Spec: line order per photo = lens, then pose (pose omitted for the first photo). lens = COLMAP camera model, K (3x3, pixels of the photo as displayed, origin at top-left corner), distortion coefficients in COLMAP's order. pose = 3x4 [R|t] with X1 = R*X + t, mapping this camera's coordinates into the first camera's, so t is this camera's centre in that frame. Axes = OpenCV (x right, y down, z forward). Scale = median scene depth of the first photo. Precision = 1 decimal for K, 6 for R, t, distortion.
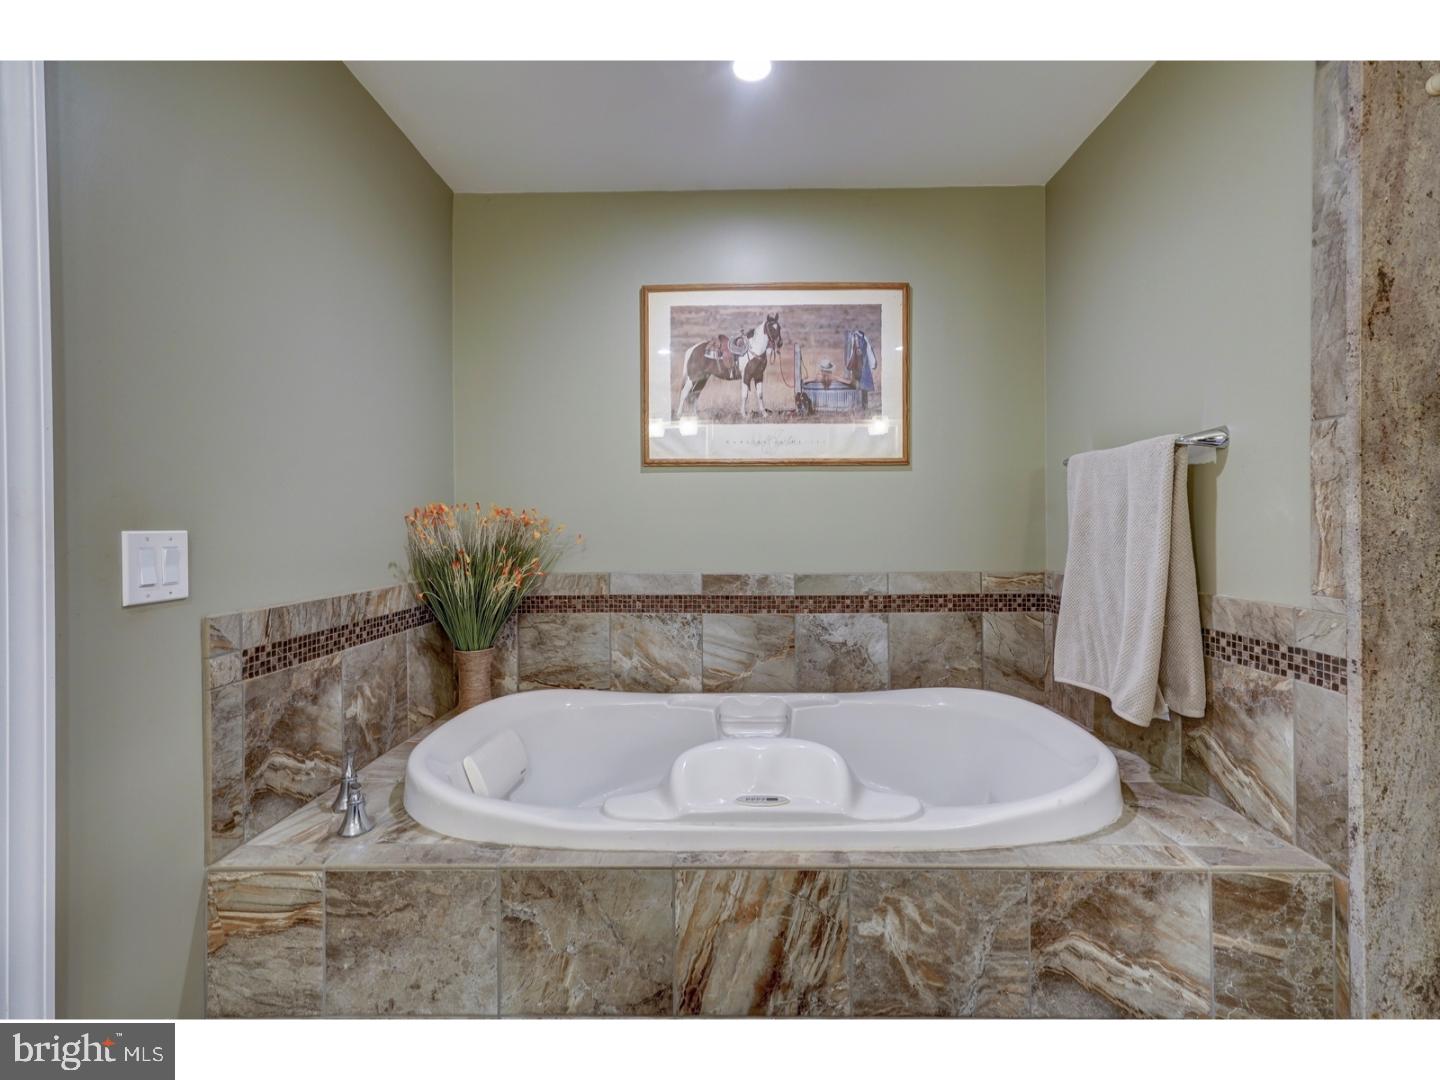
lens RADIAL K [[654.7, 0, 723.2], [0, 654.7, 530.7], [0, 0, 1]] dist [-0.002461, 0.013011]
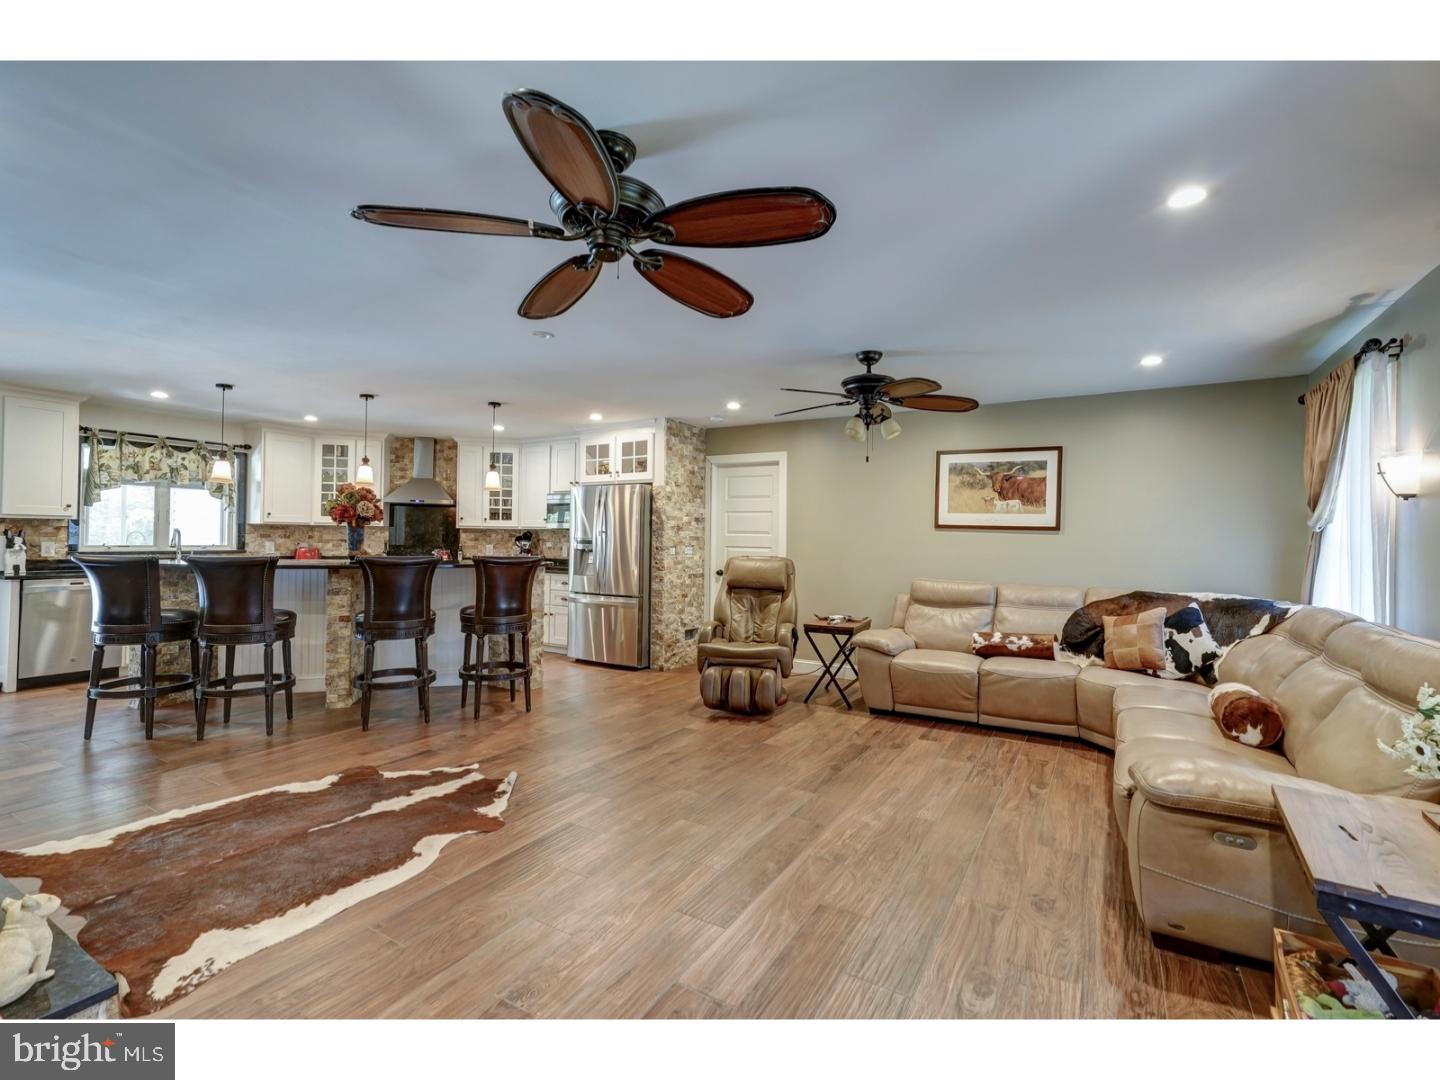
lens RADIAL K [[644.9, 0, 717.6], [0, 644.9, 535.2], [0, 0, 1]] dist [0.001540, 0.010674]
pose [[0.865124, 0.018217, -0.501228, 0.377695], [-0.023217, 0.999723, -0.003740, -0.045438], [0.501021, 0.014872, 0.865307, -1.455652]]
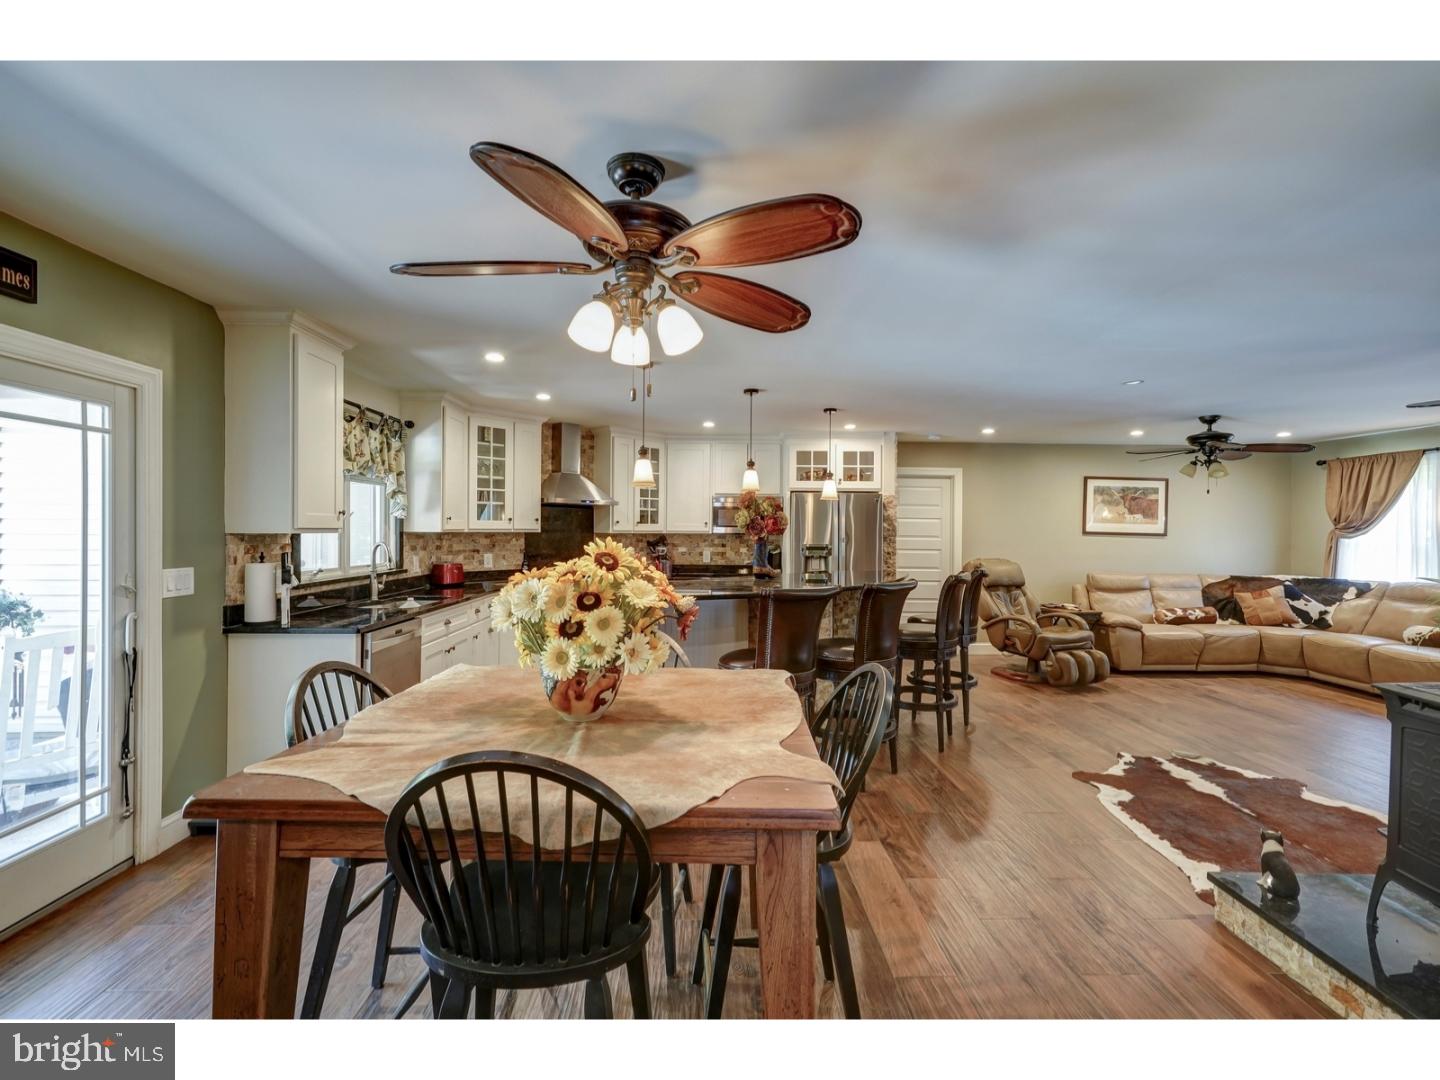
lens RADIAL K [[654.7, 0, 723.2], [0, 654.7, 530.7], [0, 0, 1]] dist [-0.002461, 0.013011]
pose [[0.999184, 0.017971, 0.036178, -2.016987], [-0.017930, 0.999838, -0.001475, -0.078483], [-0.036199, 0.000825, 0.999344, -2.154767]]
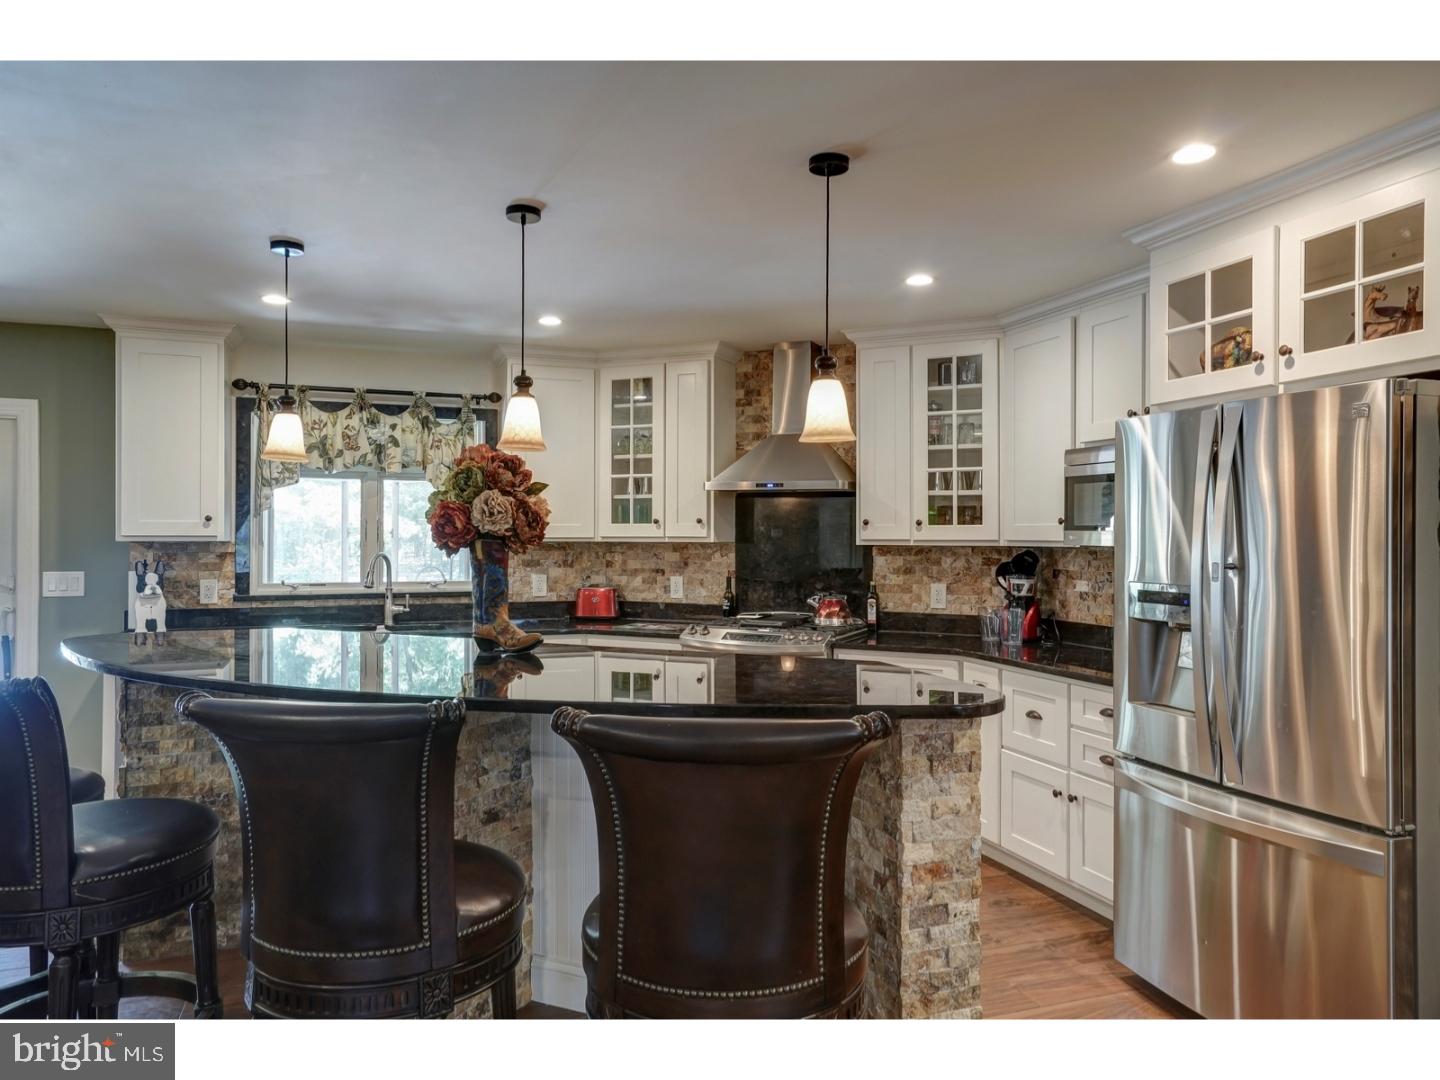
lens RADIAL K [[983.6, 0, 722.4], [0, 983.6, 534.3], [0, 0, 1]] dist [0.021501, 0.002997]
pose [[0.359782, 0.010398, -0.932979, -0.525694], [-0.009587, 0.999926, 0.007447, -0.099041], [0.932987, 0.006265, 0.359855, -0.327232]]
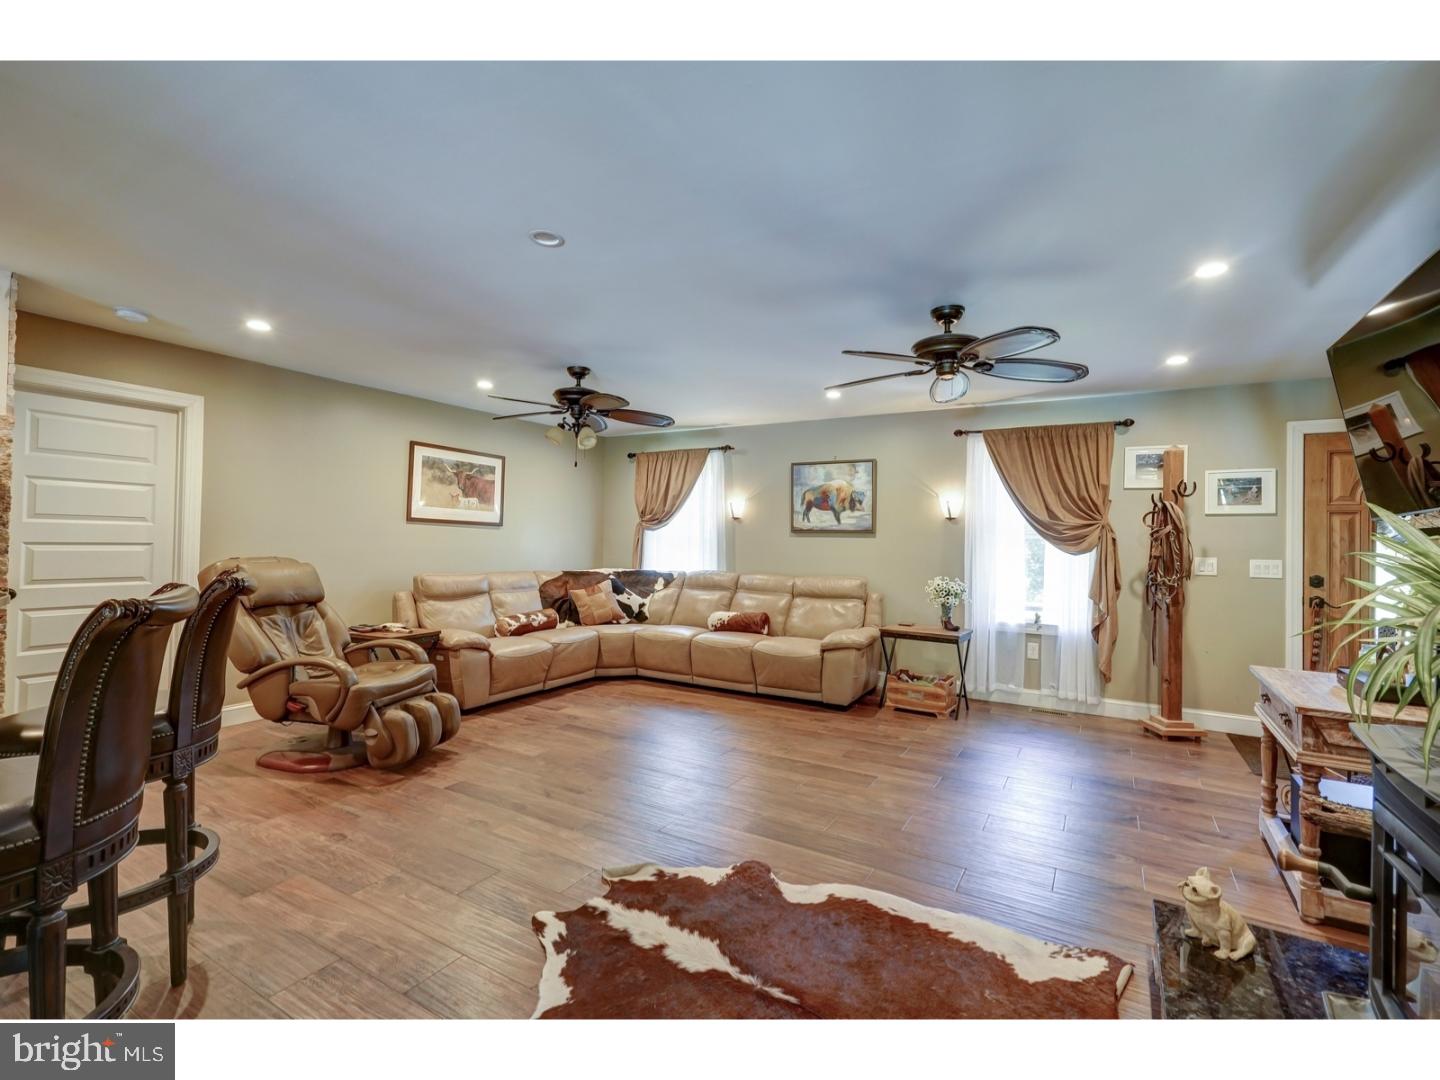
lens RADIAL K [[654.7, 0, 723.2], [0, 654.7, 530.7], [0, 0, 1]] dist [-0.002461, 0.013011]
pose [[0.504171, 0.032783, 0.862981, -1.554565], [-0.019782, 0.999455, -0.026411, -0.025225], [-0.863377, -0.003756, 0.504545, -1.116745]]
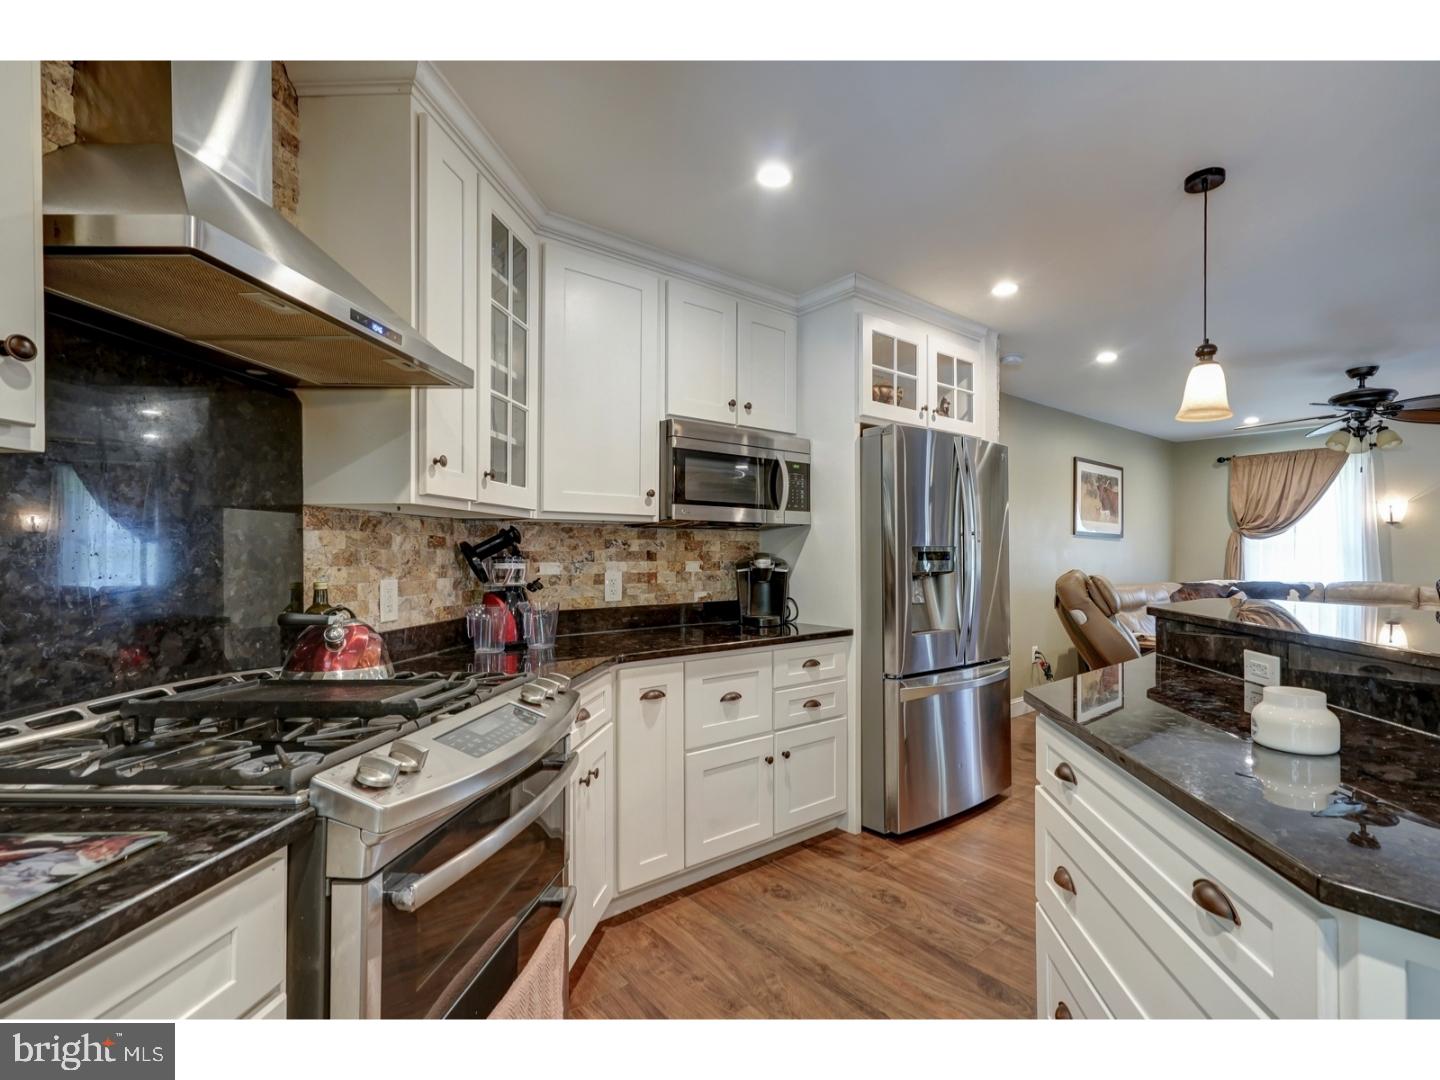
lens RADIAL K [[680.2, 0, 773.1], [0, 680.2, 548.1], [0, 0, 1]] dist [-0.000927, -0.000049]
pose [[0.739349, 0.013134, 0.673195, -2.606372], [-0.003880, 0.999876, -0.015247, -0.006866], [-0.673312, 0.008661, 0.739308, -0.082109]]
